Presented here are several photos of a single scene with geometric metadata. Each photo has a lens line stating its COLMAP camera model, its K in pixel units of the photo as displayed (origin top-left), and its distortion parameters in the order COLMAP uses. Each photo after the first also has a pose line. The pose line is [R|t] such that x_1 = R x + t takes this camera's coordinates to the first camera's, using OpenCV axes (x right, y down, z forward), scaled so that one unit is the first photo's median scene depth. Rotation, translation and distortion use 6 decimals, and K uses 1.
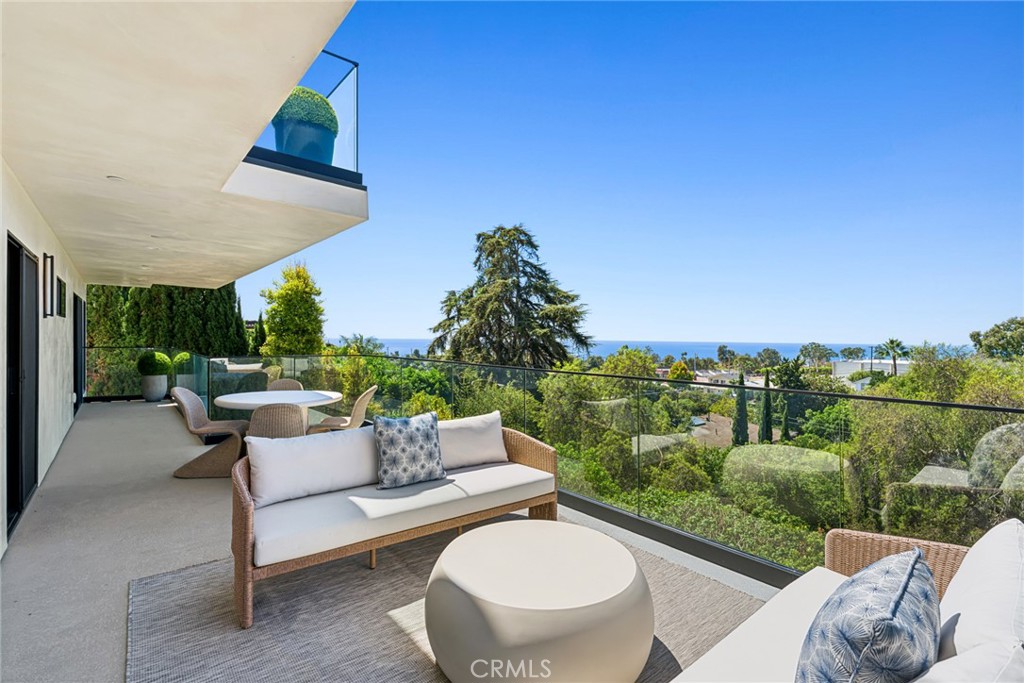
lens RADIAL K [[469.8, 0, 512.0], [0, 469.8, 341.5], [0, 0, 1]] dist [-0.015193, -0.000143]
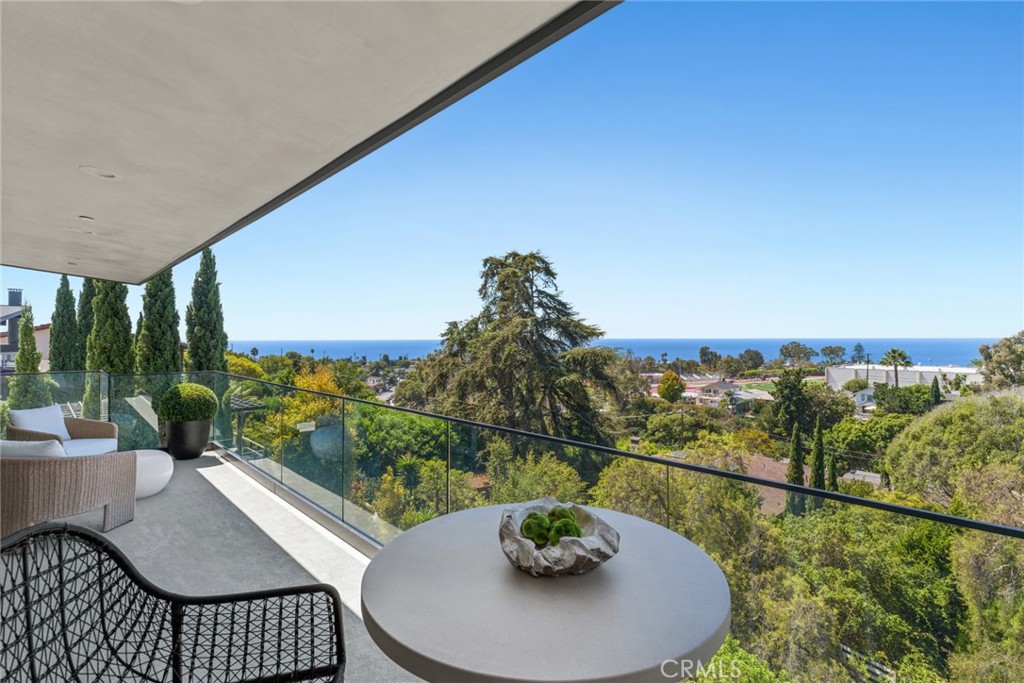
lens RADIAL K [[489.6, 0, 512.0], [0, 489.6, 341.5], [0, 0, 1]] dist [-0.000169, -0.006668]
pose [[0.998296, -0.009851, 0.057511, -0.078050], [0.009795, 0.999951, 0.001266, -0.078108], [-0.057521, -0.000701, 0.998344, 0.093855]]
